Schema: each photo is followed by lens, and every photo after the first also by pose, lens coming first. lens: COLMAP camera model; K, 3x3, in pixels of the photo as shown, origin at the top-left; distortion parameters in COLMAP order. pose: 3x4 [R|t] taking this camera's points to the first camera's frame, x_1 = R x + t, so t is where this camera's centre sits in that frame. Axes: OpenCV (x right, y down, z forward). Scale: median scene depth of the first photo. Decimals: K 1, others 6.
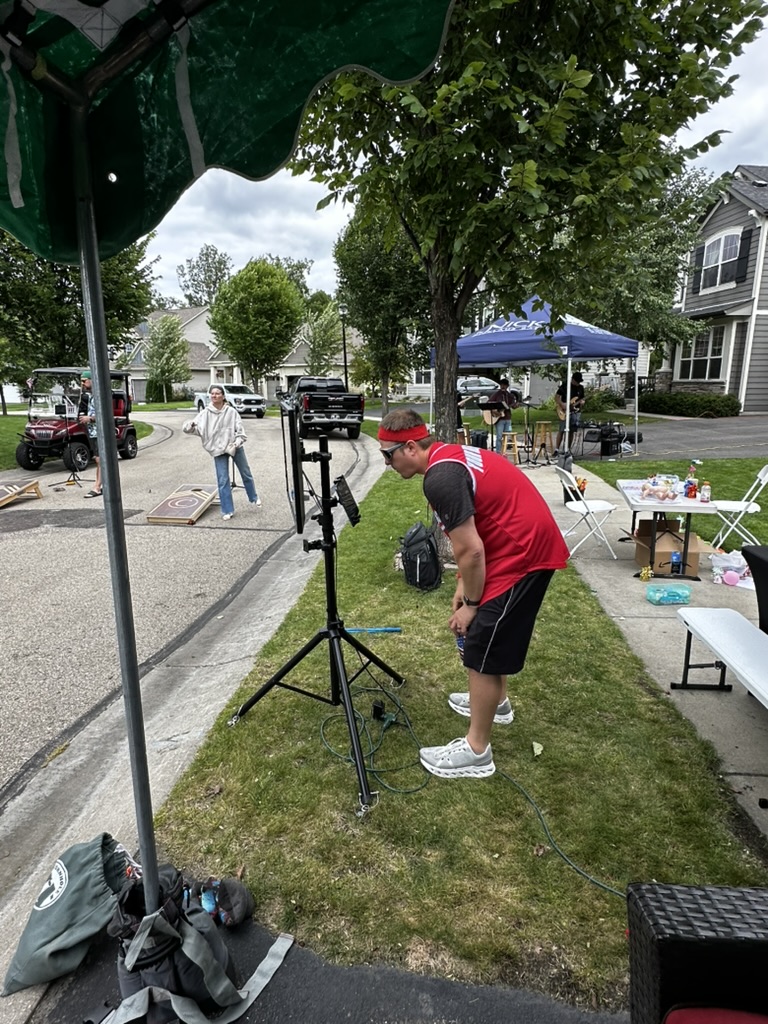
lens RADIAL K [[568.9, 0, 389.1], [0, 568.9, 511.6], [0, 0, 1]] dist [-0.000551, -0.001064]
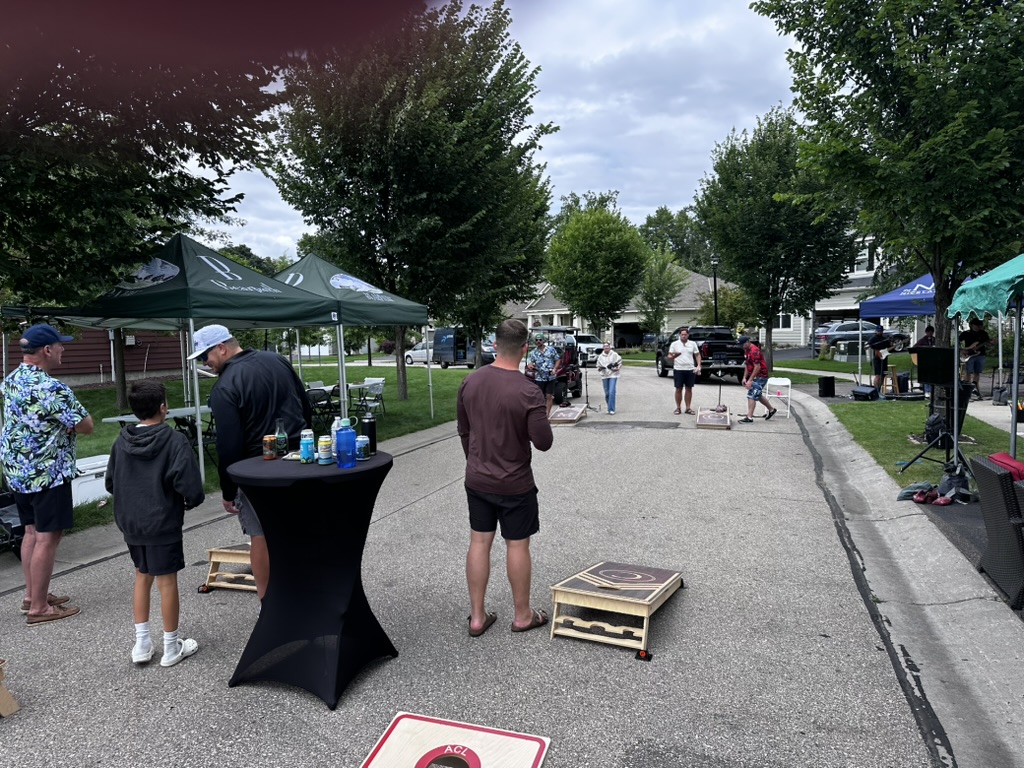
lens RADIAL K [[722.6, 0, 506.4], [0, 722.6, 384.5], [0, 0, 1]] dist [0.037798, -0.020002]
pose [[0.971965, -0.004957, -0.235074, -0.179007], [-0.028609, 0.989856, -0.139166, 0.071041], [0.233379, 0.141990, 0.961963, -0.381497]]
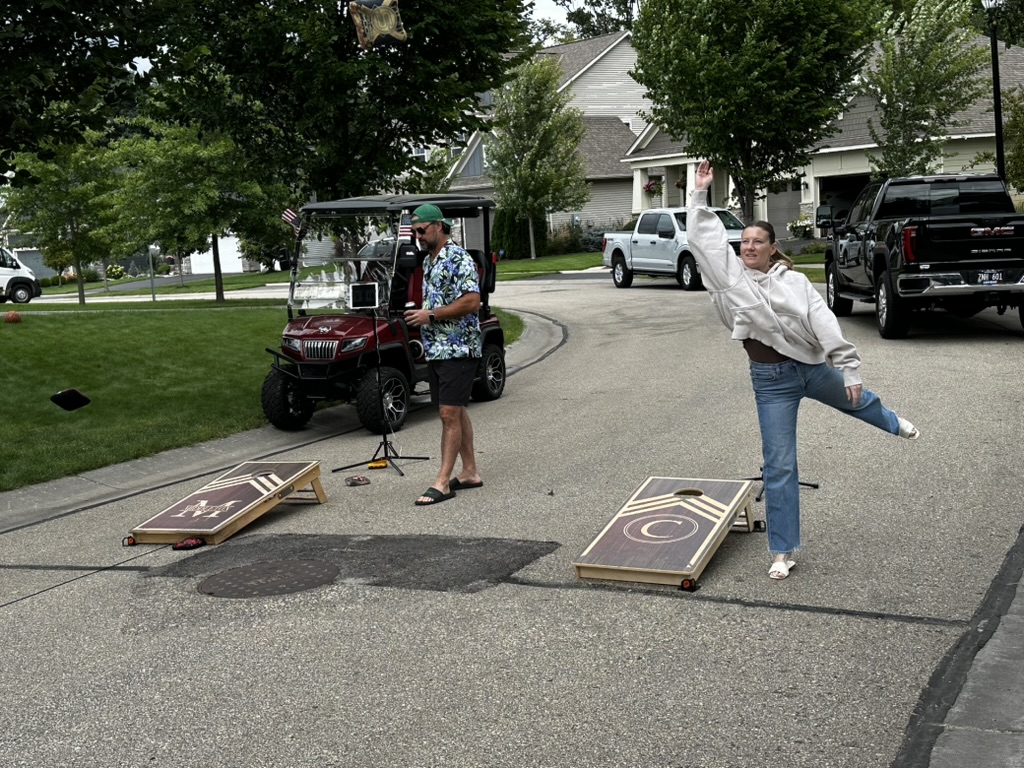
lens RADIAL K [[1393.5, 0, 512.1], [0, 1393.5, 388.7], [0, 0, 1]] dist [0.110850, 0.000000]
pose [[0.929755, -0.012828, -0.367956, -0.044615], [-0.018659, 0.996467, -0.081888, -0.012524], [0.367706, 0.083001, 0.926230, 0.035047]]
